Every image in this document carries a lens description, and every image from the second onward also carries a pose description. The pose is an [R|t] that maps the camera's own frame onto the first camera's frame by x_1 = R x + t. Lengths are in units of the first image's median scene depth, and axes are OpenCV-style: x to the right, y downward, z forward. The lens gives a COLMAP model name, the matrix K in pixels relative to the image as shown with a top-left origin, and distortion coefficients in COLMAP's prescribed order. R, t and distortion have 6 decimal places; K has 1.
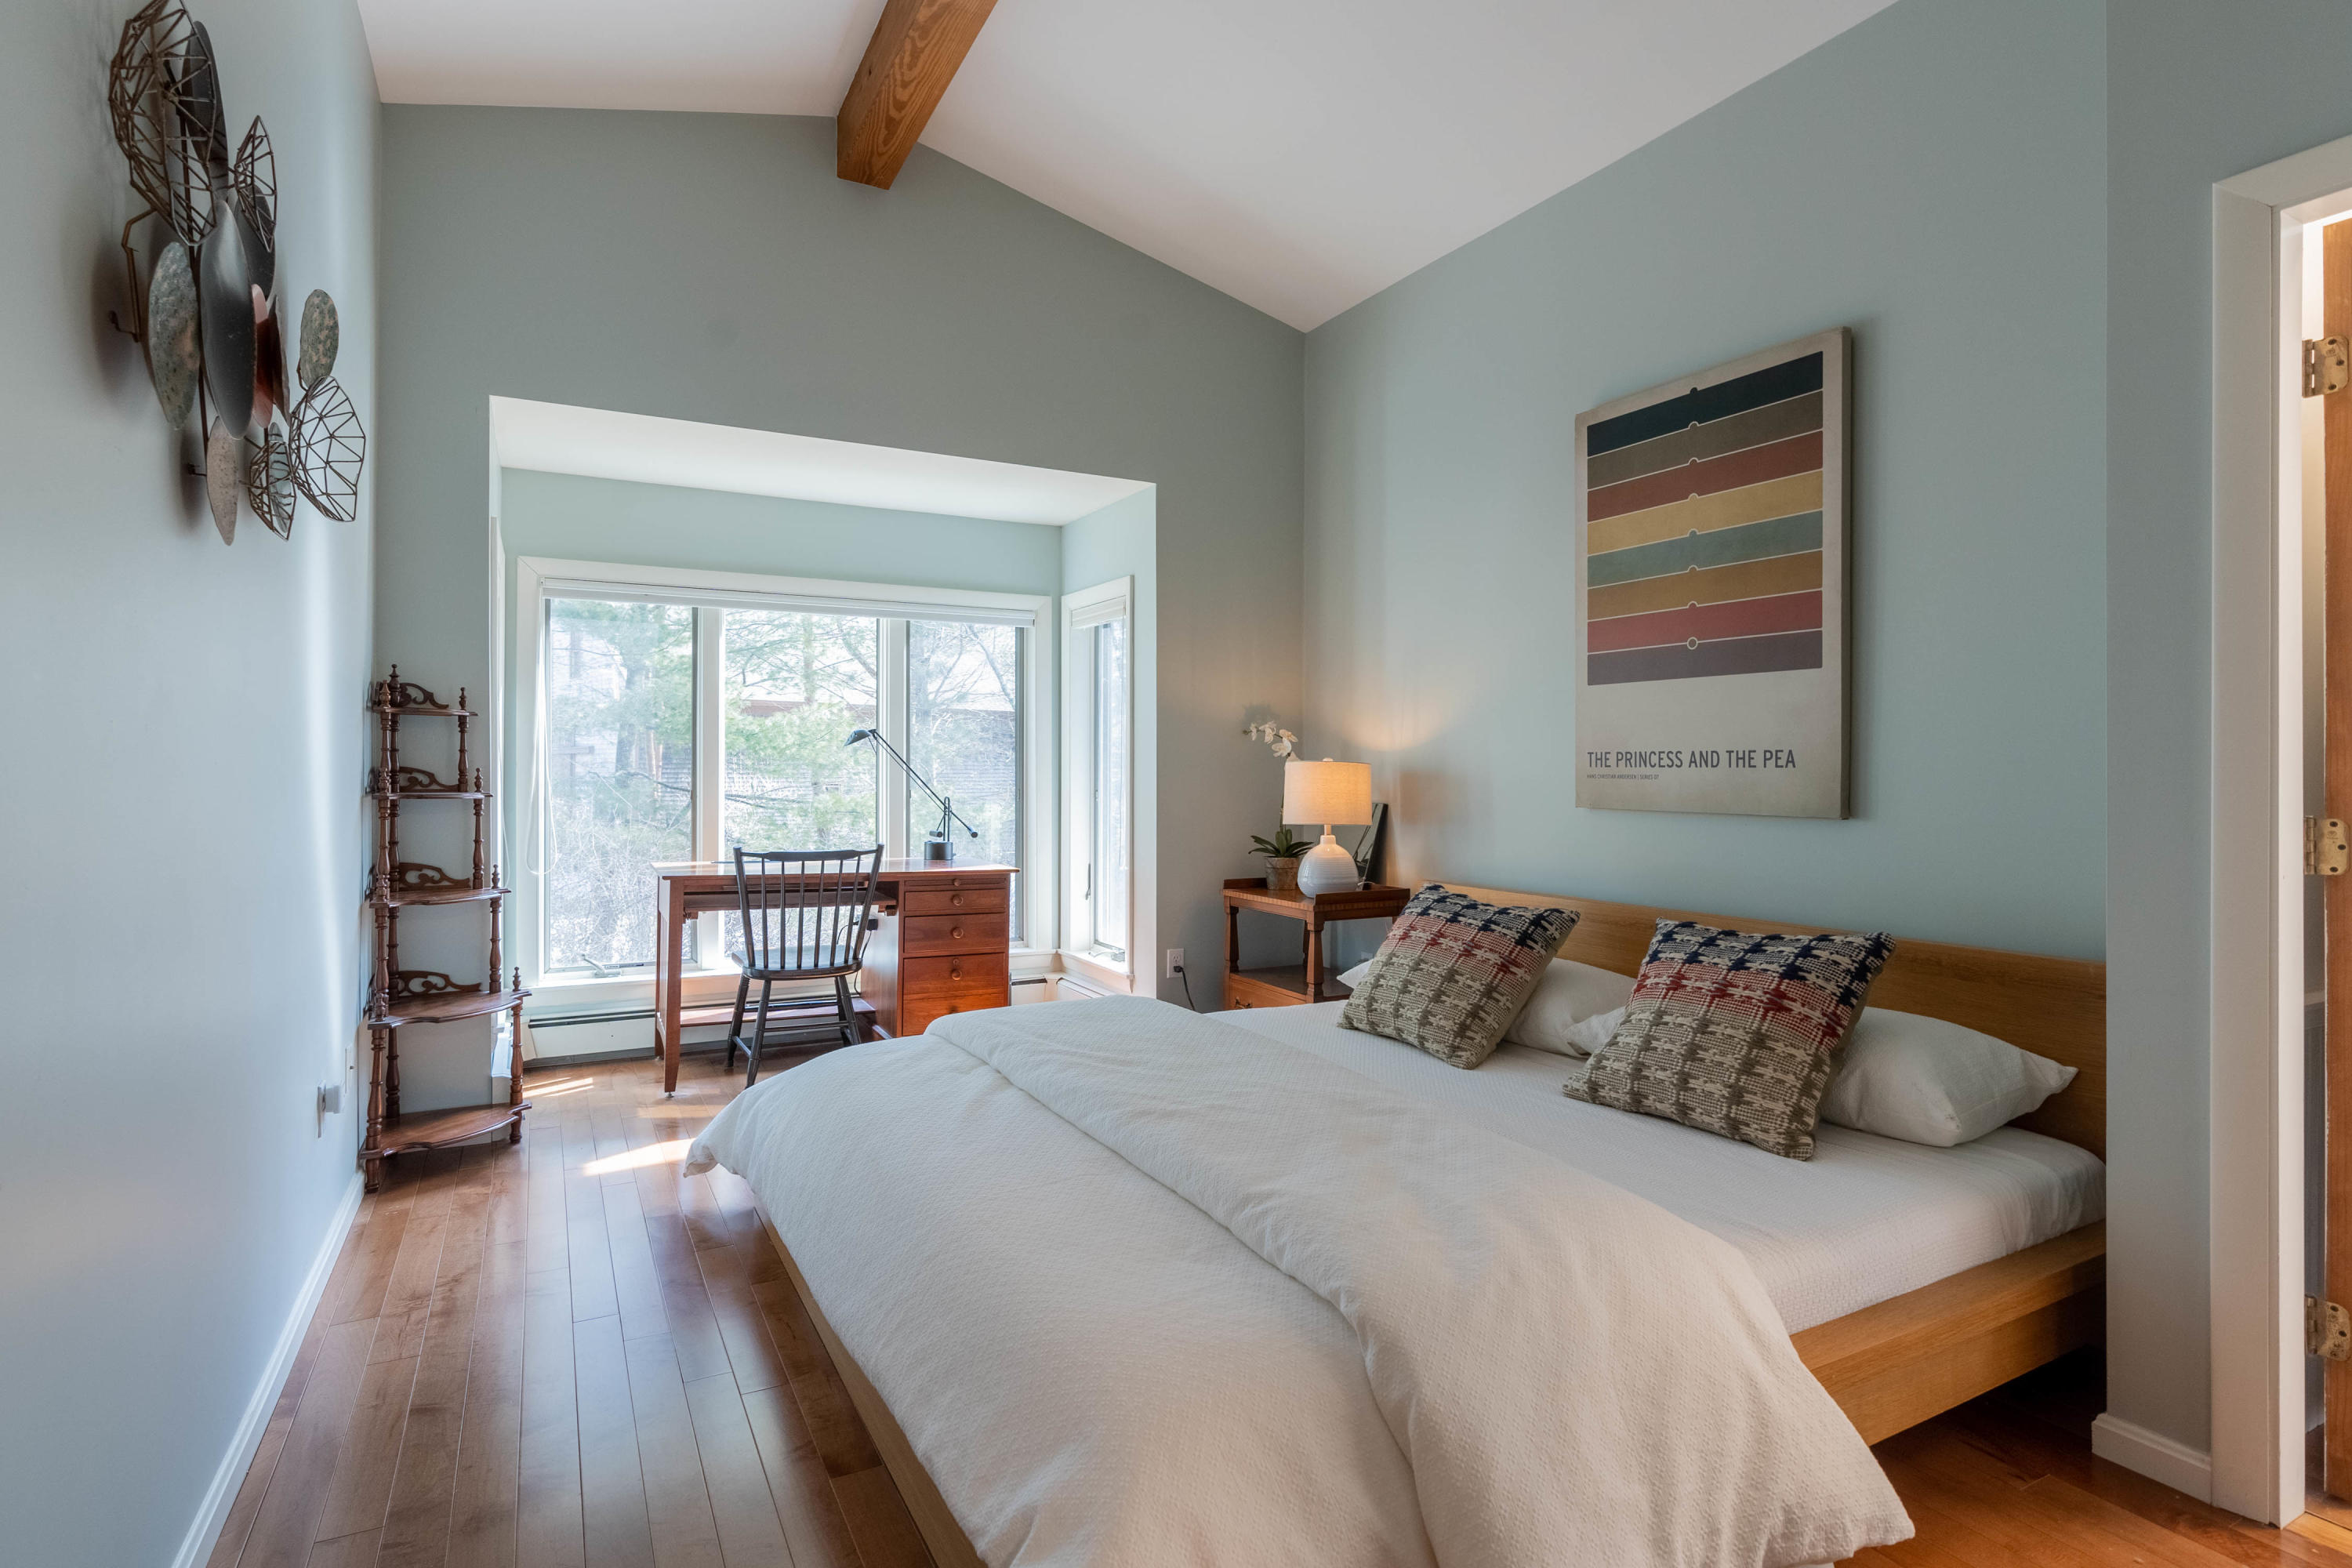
lens RADIAL K [[1141.0, 0, 1155.6], [0, 1141.0, 776.8], [0, 0, 1]] dist [-0.009327, 0.003055]
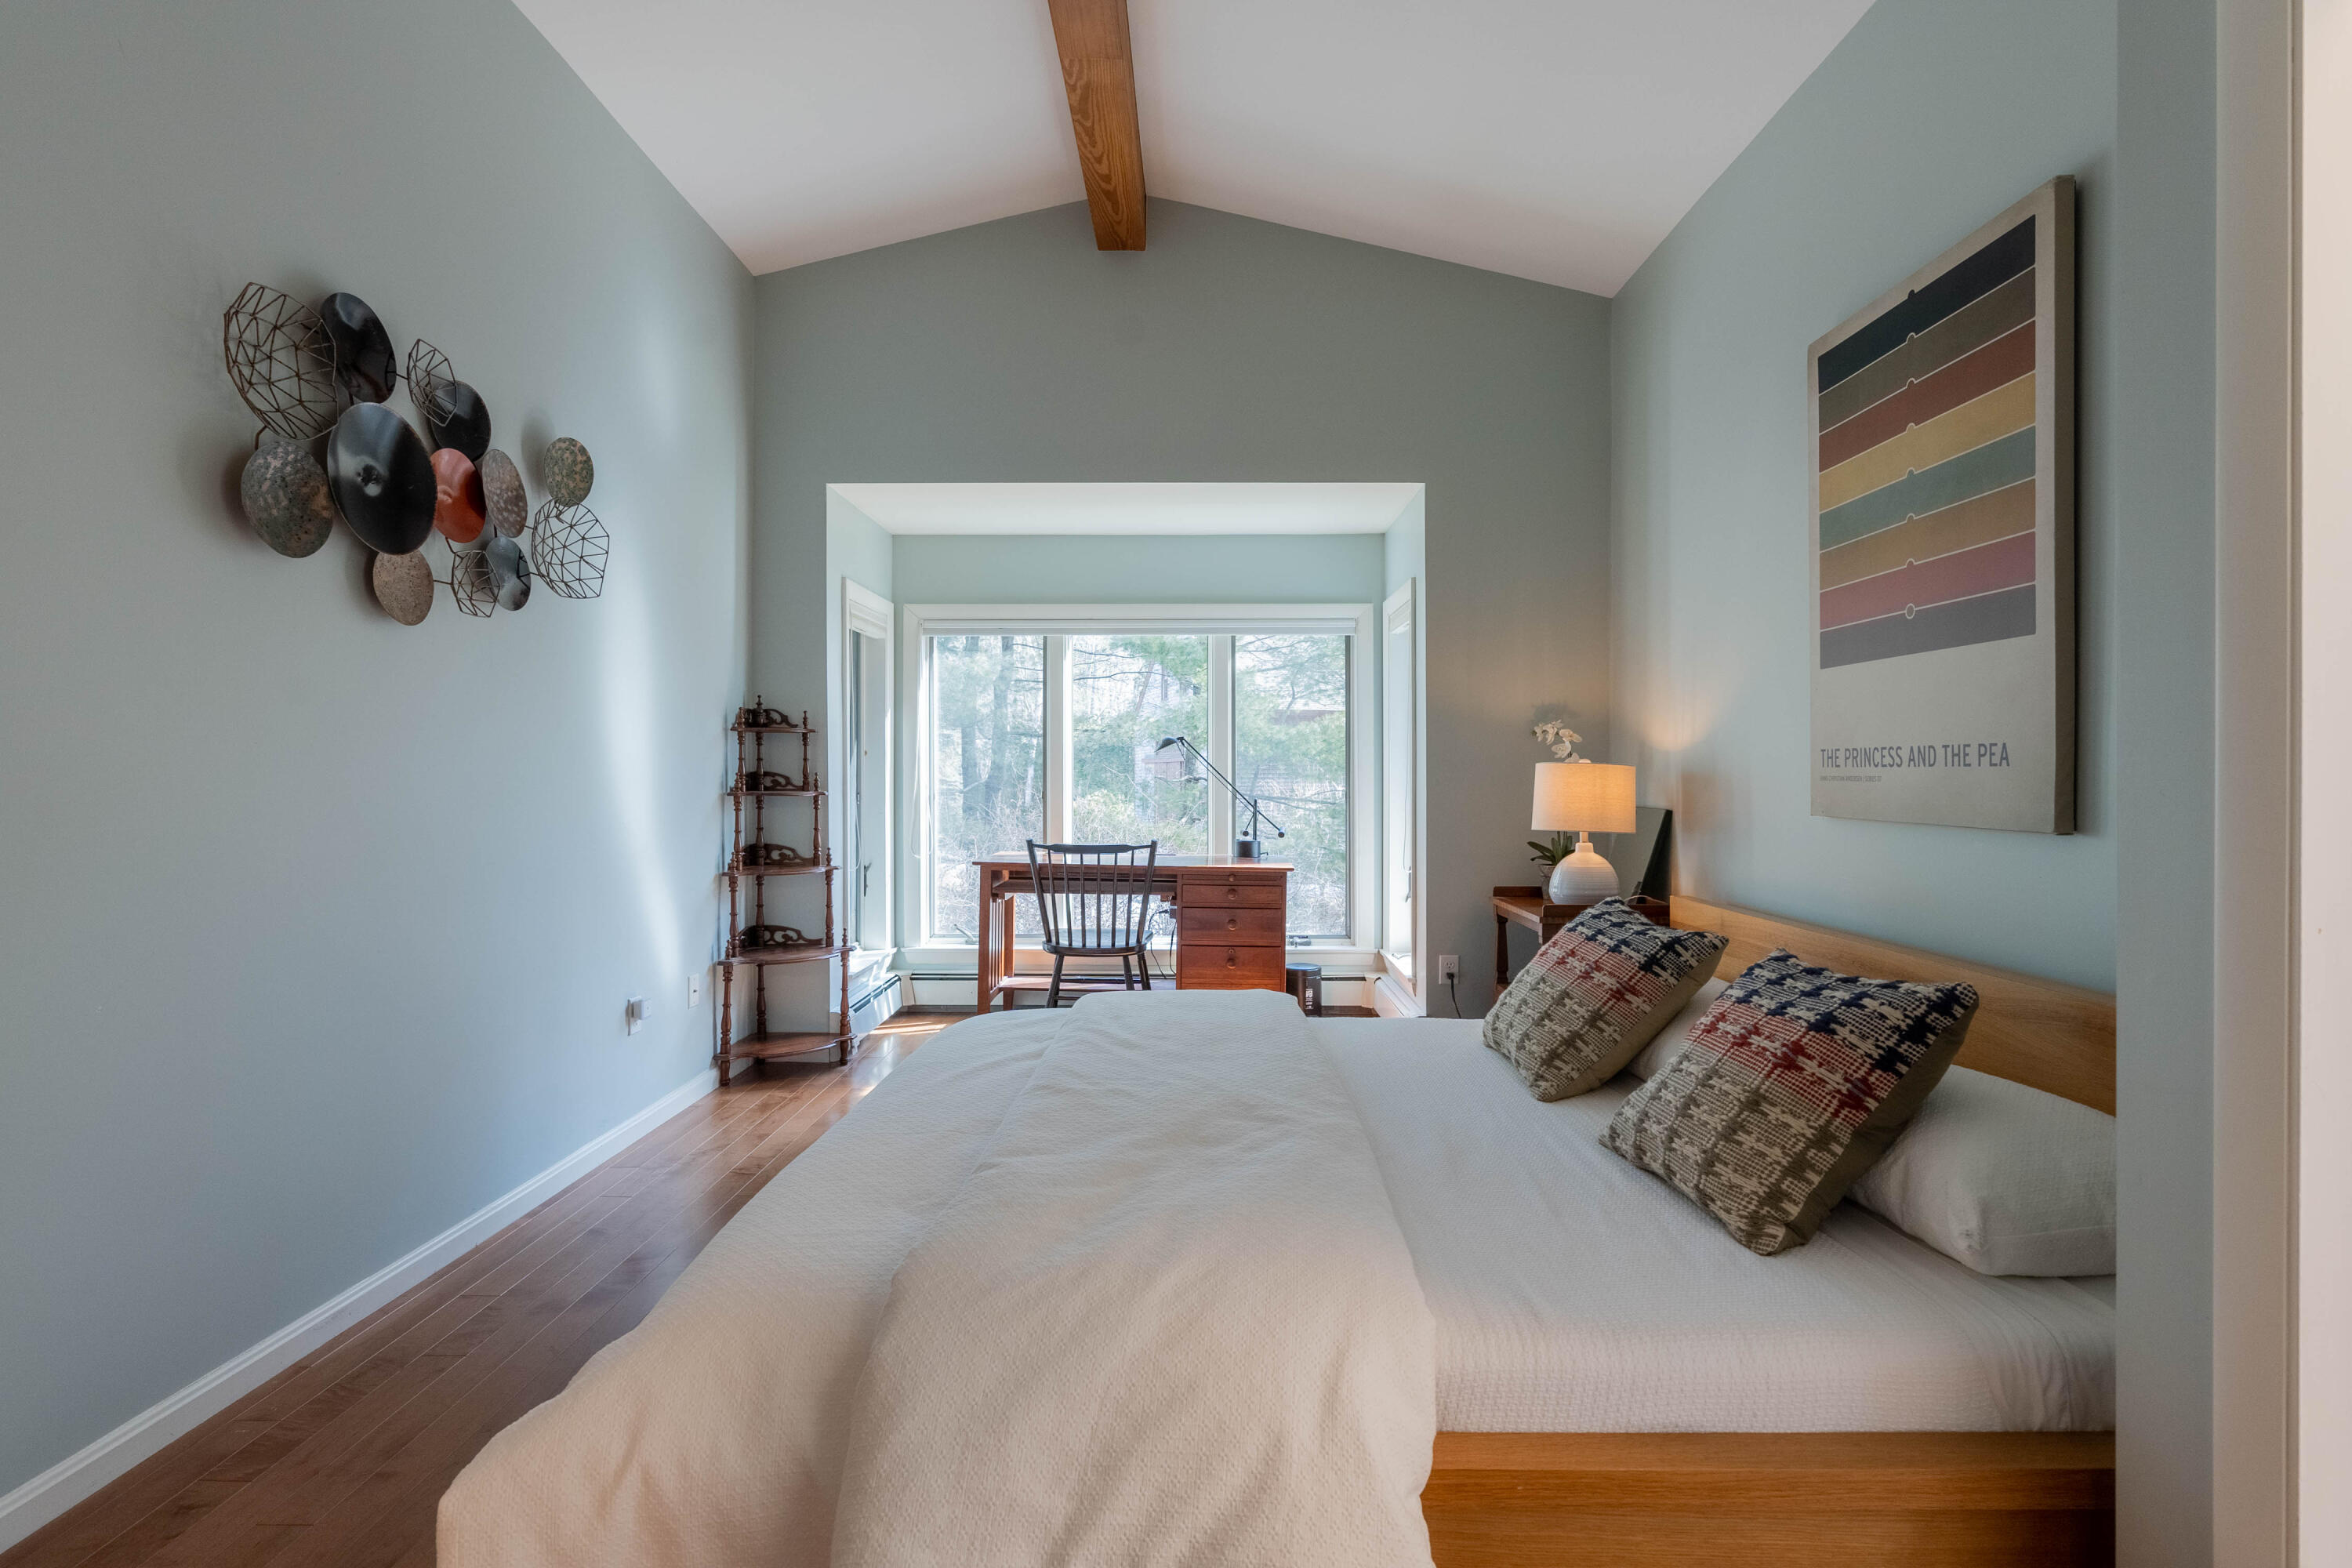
lens RADIAL K [[1098.3, 0, 1165.6], [0, 1098.3, 784.2], [0, 0, 1]] dist [-0.010849, 0.001019]
pose [[0.887512, 0.001571, -0.460782, 0.338038], [-0.000296, 0.999996, 0.002840, 0.001955], [0.460784, -0.002384, 0.887509, 0.074419]]
